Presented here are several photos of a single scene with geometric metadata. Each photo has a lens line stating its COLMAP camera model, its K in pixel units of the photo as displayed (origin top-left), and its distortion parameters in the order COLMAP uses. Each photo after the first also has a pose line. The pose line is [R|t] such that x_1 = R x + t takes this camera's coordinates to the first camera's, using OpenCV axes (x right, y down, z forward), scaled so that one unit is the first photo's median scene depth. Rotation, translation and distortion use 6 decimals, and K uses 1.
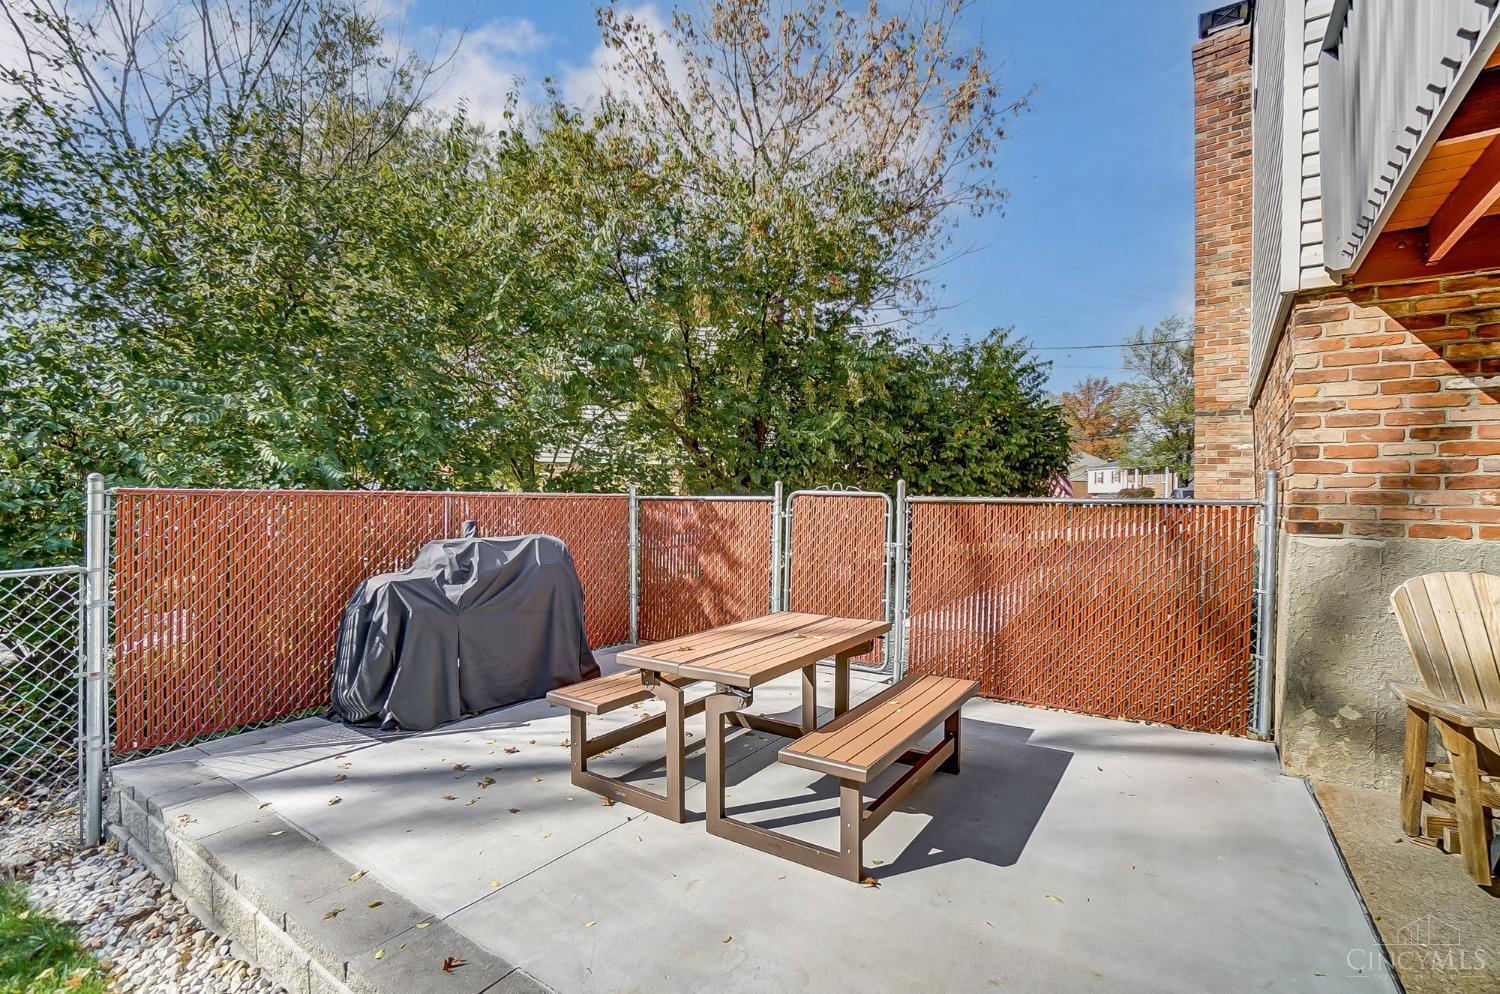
lens RADIAL K [[682.7, 0, 743.0], [0, 682.7, 500.1], [0, 0, 1]] dist [-0.005628, 0.002208]
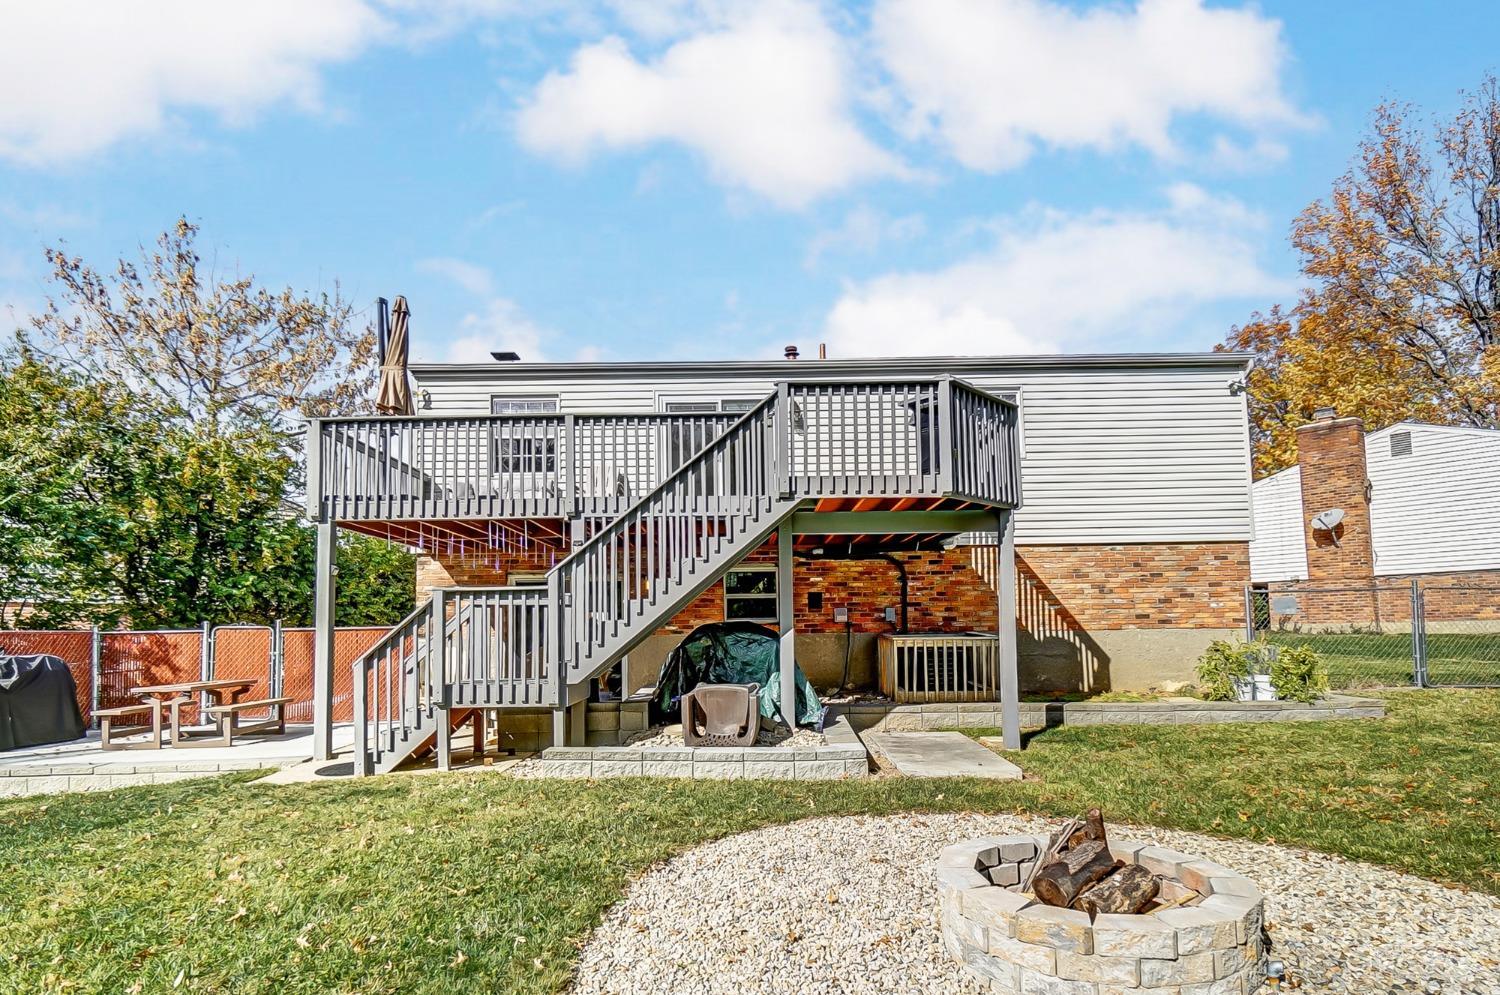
lens RADIAL K [[854.9, 0, 751.1], [0, 854.9, 580.0], [0, 0, 1]] dist [-0.005682, -0.001763]
pose [[0.821904, 0.009334, 0.569549, -0.074936], [0.026539, 0.998153, -0.054655, 0.037762], [-0.569007, 0.060037, 0.820138, -2.588171]]
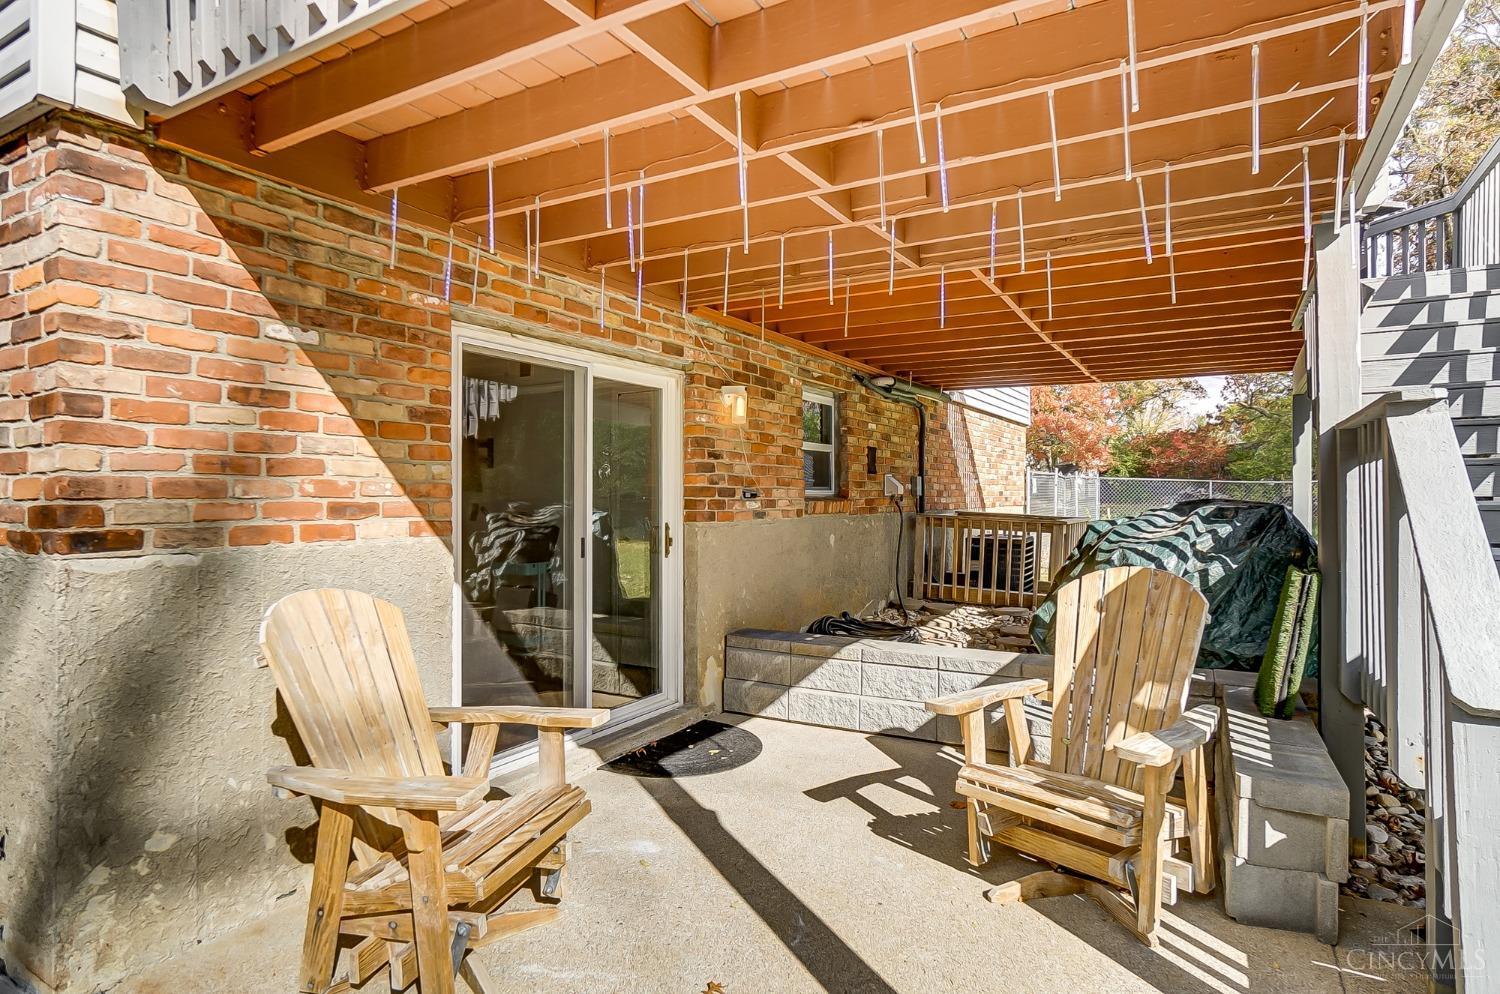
lens RADIAL K [[805.9, 0, 755.0], [0, 805.9, 492.5], [0, 0, 1]] dist [-0.004888, 0.001243]
pose [[-0.094045, -0.009535, 0.995522, 0.117330], [0.006898, 0.999924, 0.010229, -0.002661], [-0.995544, 0.007829, -0.093972, 0.486224]]
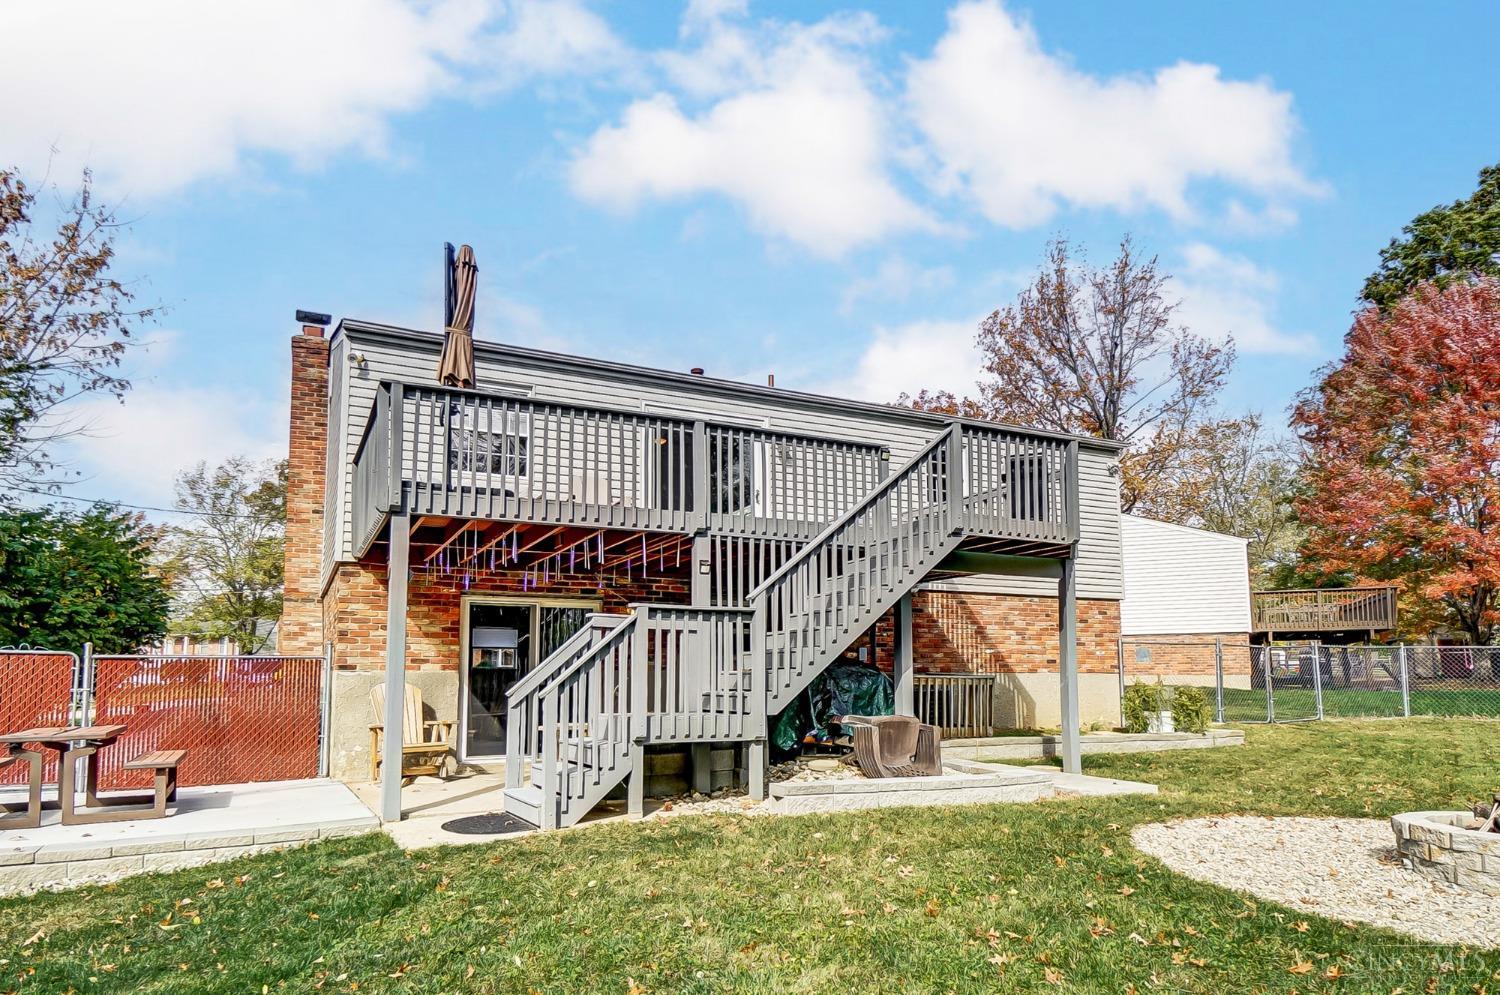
lens RADIAL K [[947.9, 0, 780.2], [0, 947.9, 586.7], [0, 0, 1]] dist [0.018938, -0.001745]
pose [[0.461273, 0.074061, 0.884162, -1.192867], [0.013124, 0.995832, -0.090262, 0.072289], [-0.887161, 0.053239, 0.458379, -1.591924]]
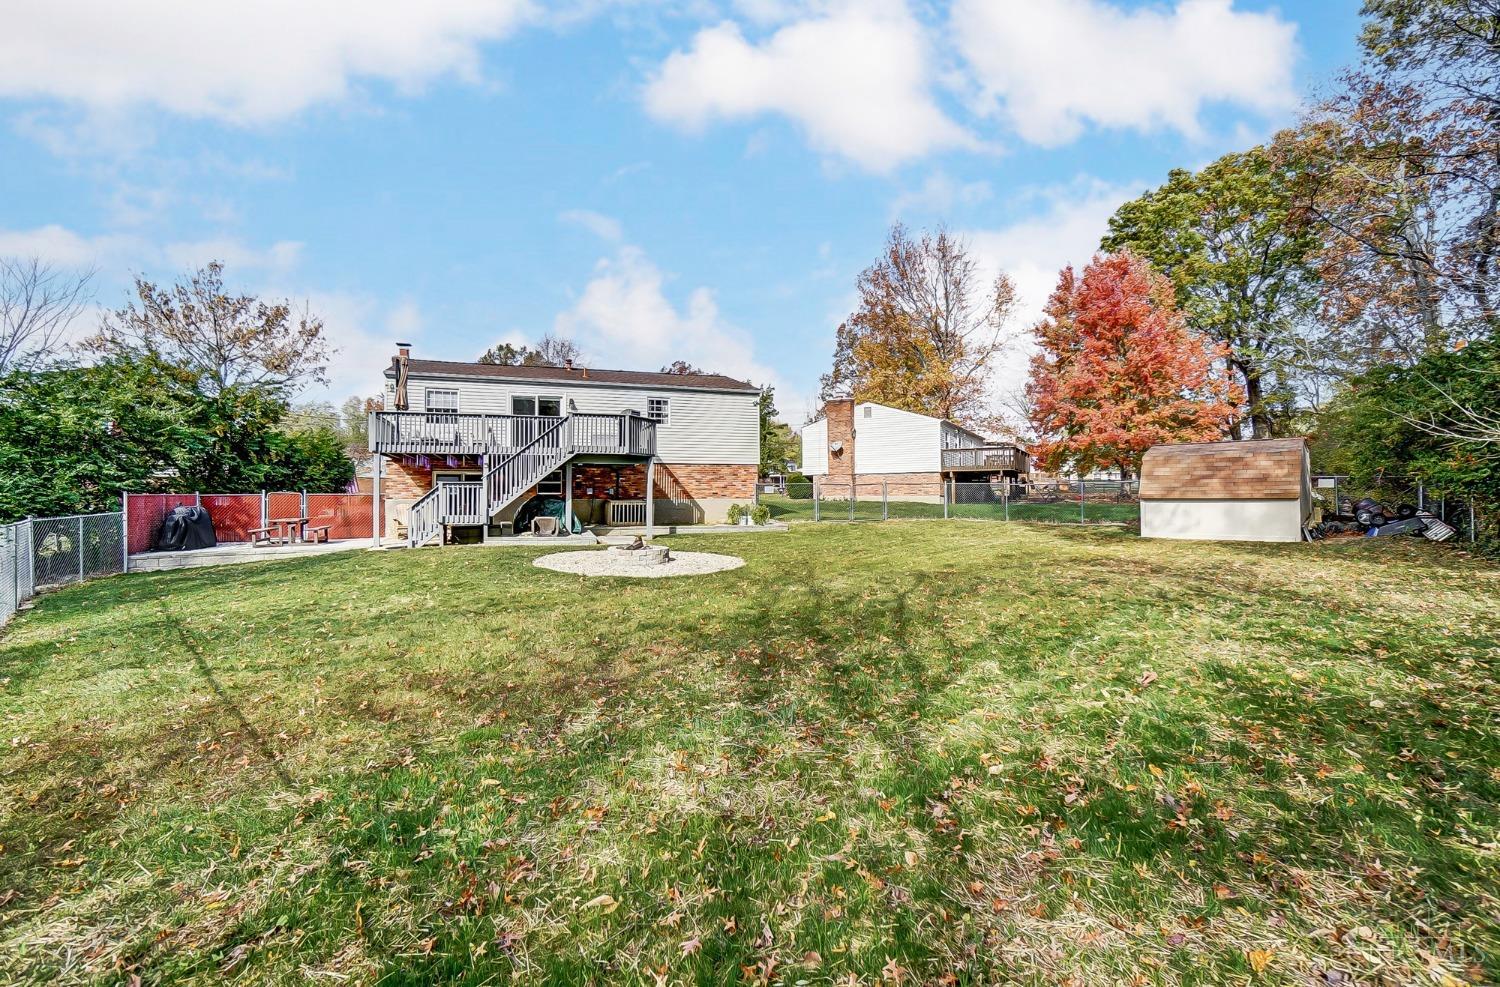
lens RADIAL K [[682.7, 0, 767.4], [0, 682.7, 473.1], [0, 0, 1]] dist [-0.005628, 0.002208]
pose [[0.580647, 0.010511, 0.814087, -2.027652], [0.012604, 0.999681, -0.021897, -0.008813], [-0.814058, 0.022976, 0.580330, -4.977051]]
